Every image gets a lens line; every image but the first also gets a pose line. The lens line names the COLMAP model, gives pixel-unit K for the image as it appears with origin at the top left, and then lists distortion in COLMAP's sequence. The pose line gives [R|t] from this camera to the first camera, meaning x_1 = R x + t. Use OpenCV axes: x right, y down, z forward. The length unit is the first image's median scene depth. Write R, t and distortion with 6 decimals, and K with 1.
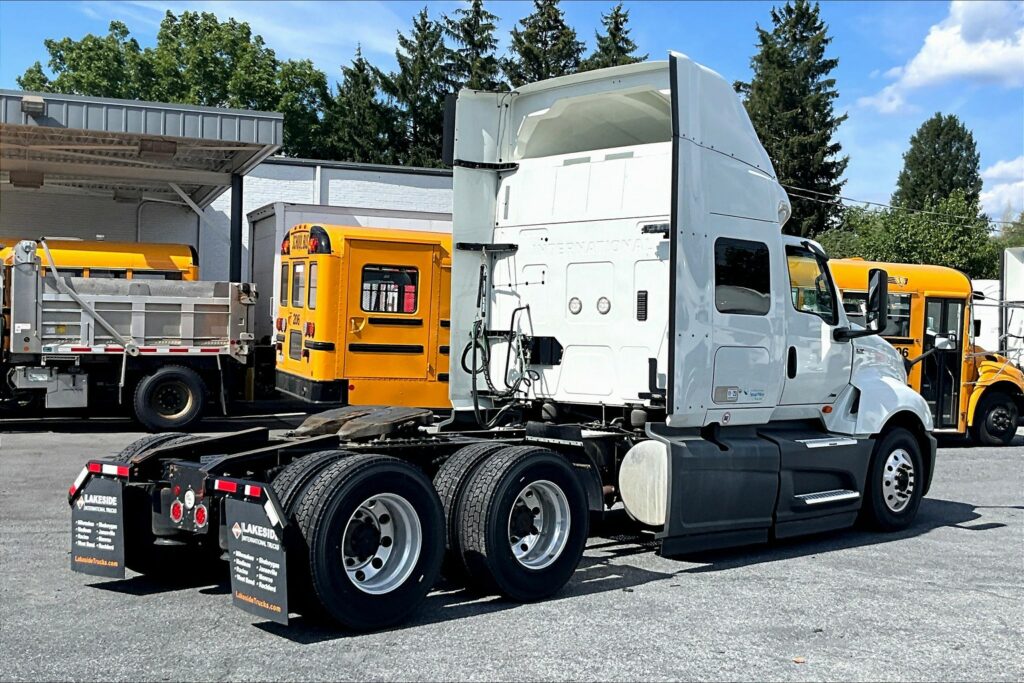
lens RADIAL K [[1226.5, 0, 559.9], [0, 1226.5, 339.4], [0, 0, 1]] dist [0.099040, -0.273338]
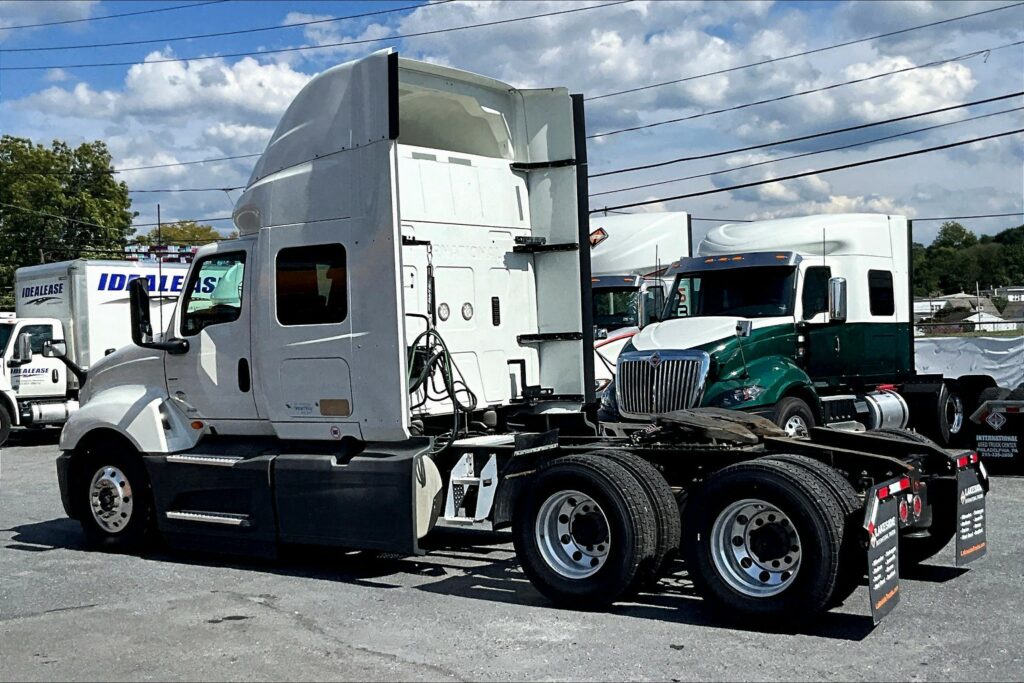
lens RADIAL K [[1226.5, 0, 559.9], [0, 1226.5, 339.4], [0, 0, 1]] dist [0.099040, -0.273338]
pose [[-0.117619, -0.022799, 0.992797, -0.924355], [0.033623, 0.999072, 0.026927, -0.028006], [-0.992489, 0.036548, -0.116744, 1.005012]]
